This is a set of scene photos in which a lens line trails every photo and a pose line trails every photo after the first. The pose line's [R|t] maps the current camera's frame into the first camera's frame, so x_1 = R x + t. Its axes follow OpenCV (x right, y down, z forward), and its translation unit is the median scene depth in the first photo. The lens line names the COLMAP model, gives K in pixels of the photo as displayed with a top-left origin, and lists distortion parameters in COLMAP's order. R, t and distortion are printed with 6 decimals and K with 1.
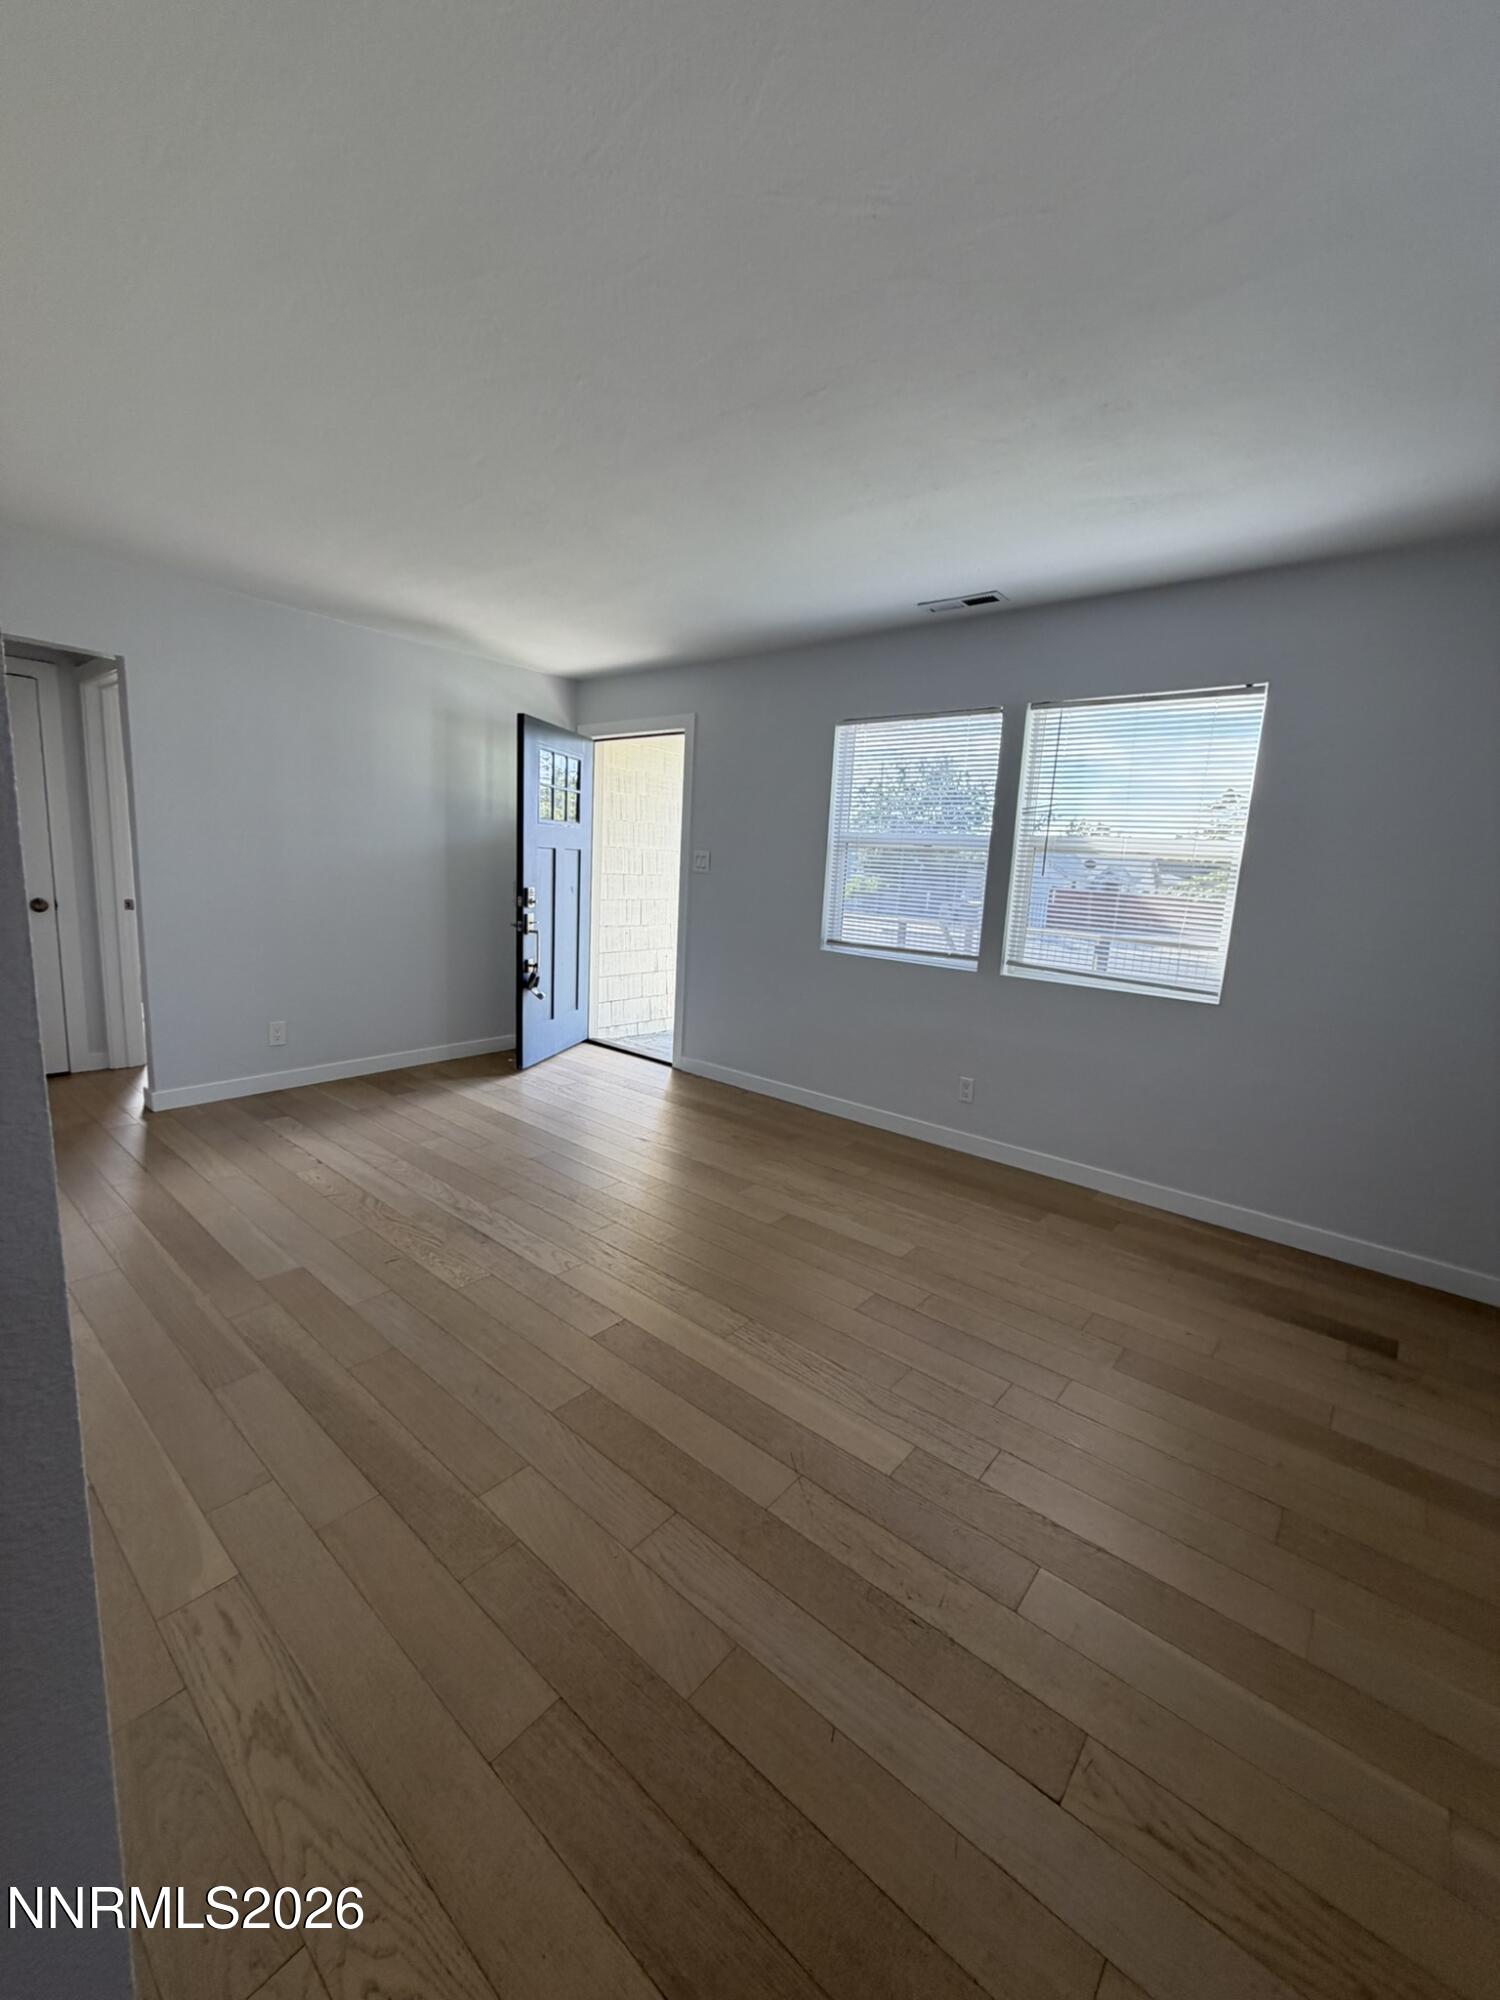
lens RADIAL K [[803.8, 0, 750.0], [0, 803.8, 1000.0], [0, 0, 1]] dist [0.008176, -0.000360]
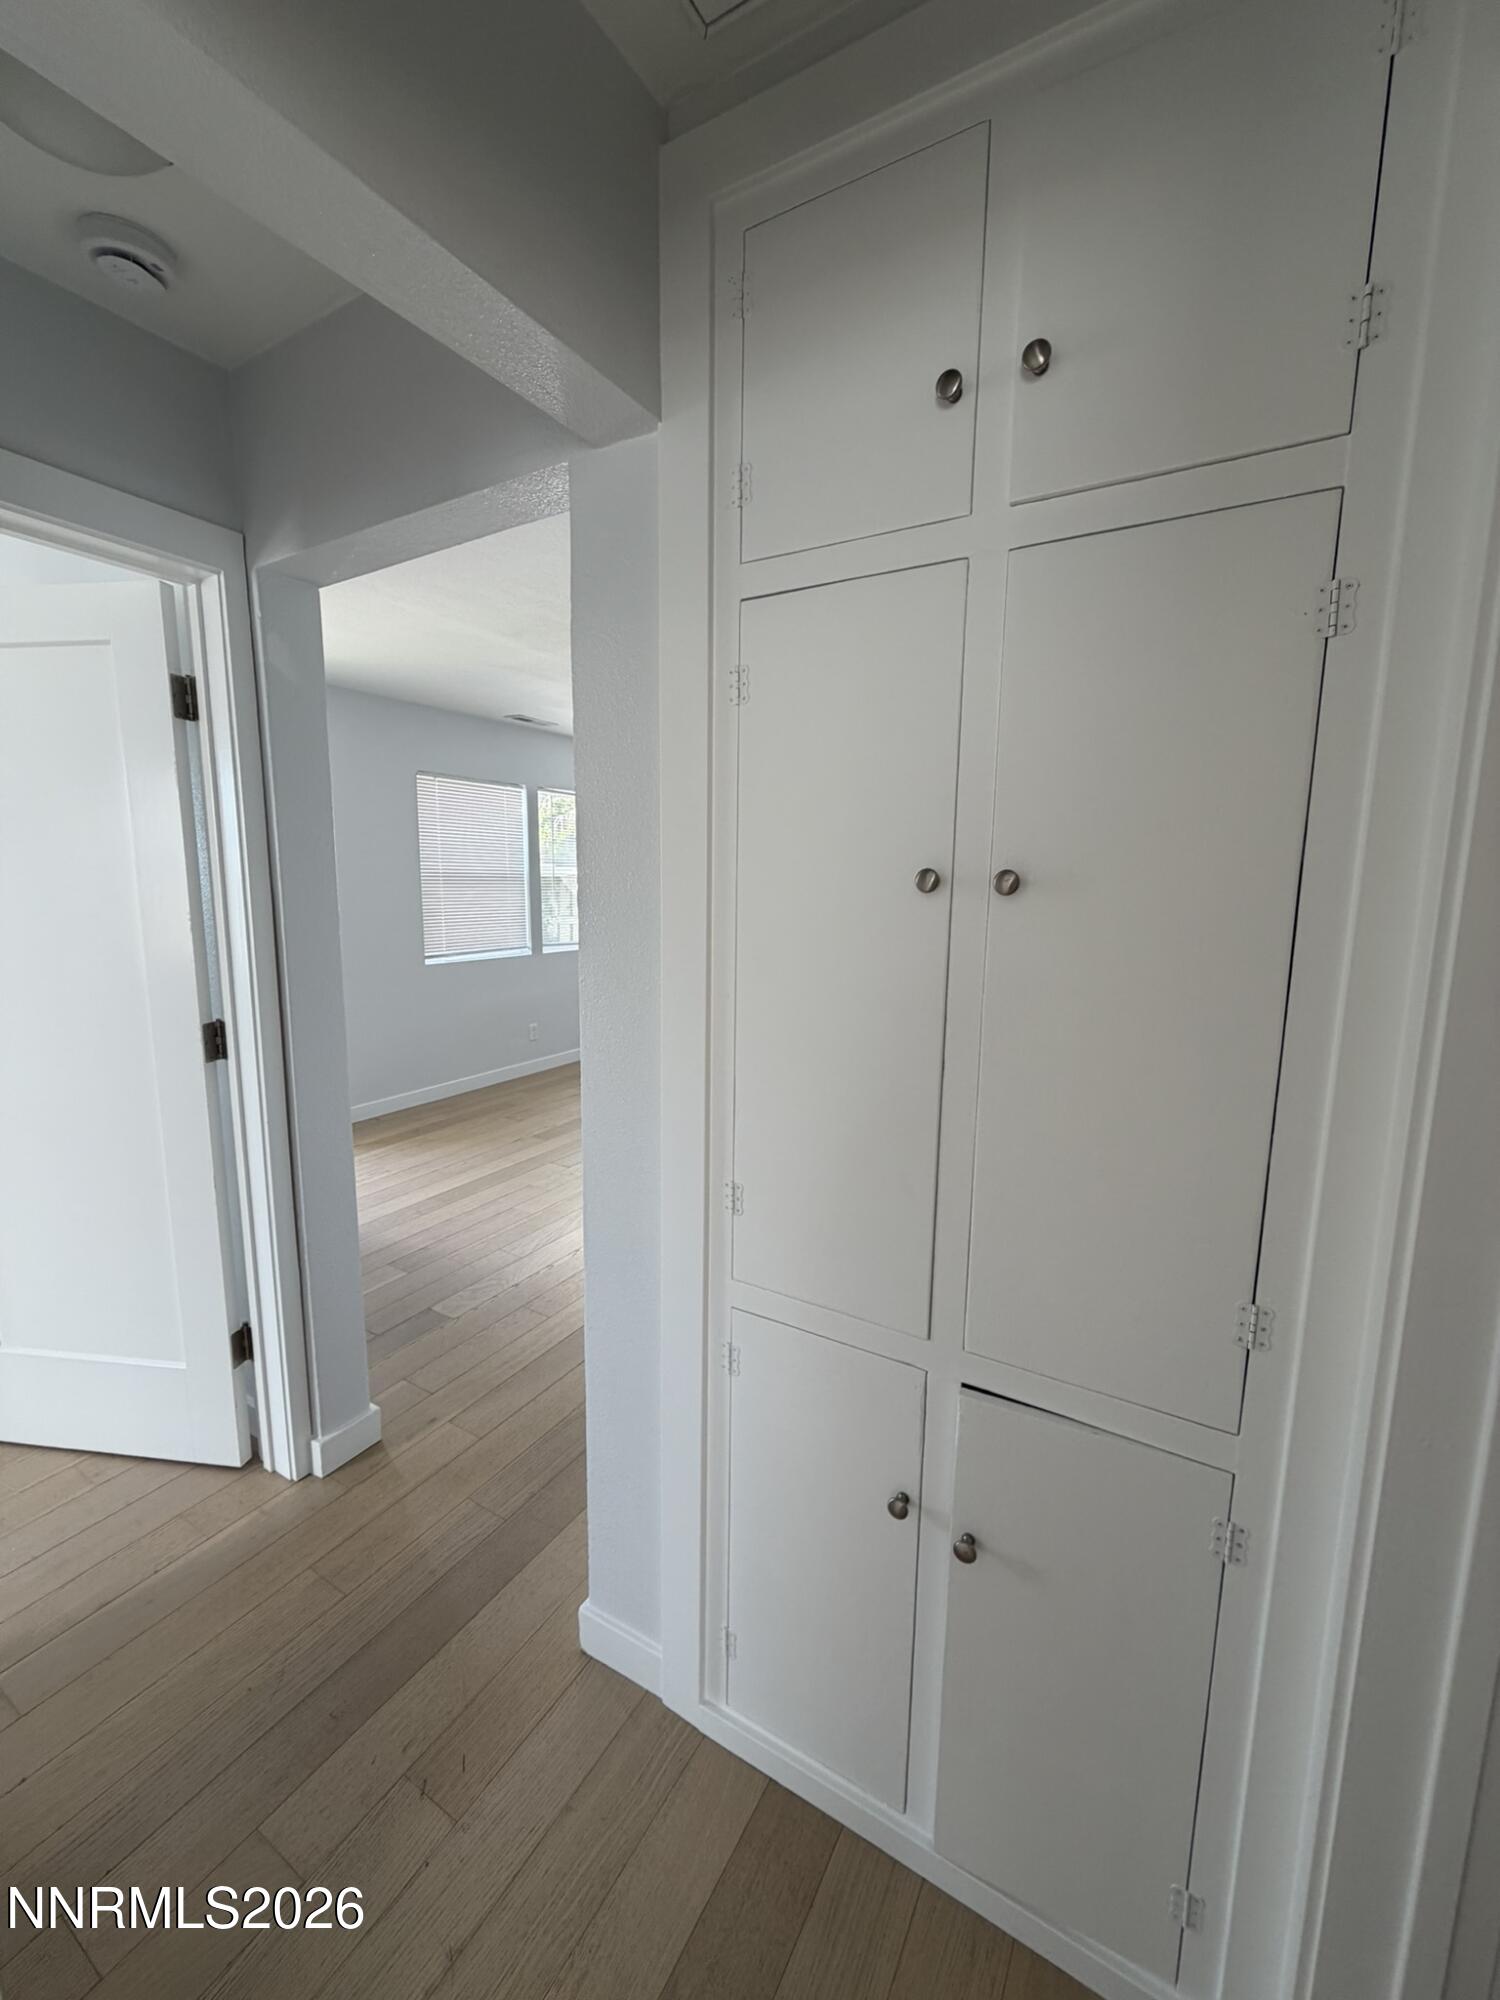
lens RADIAL K [[803.8, 0, 750.0], [0, 803.8, 1000.0], [0, 0, 1]] dist [0.008176, -0.000360]
pose [[-0.149964, -0.212702, 0.965541, -1.299219], [0.146841, 0.960962, 0.234500, -0.253775], [-0.977726, 0.176947, -0.112877, 0.783178]]
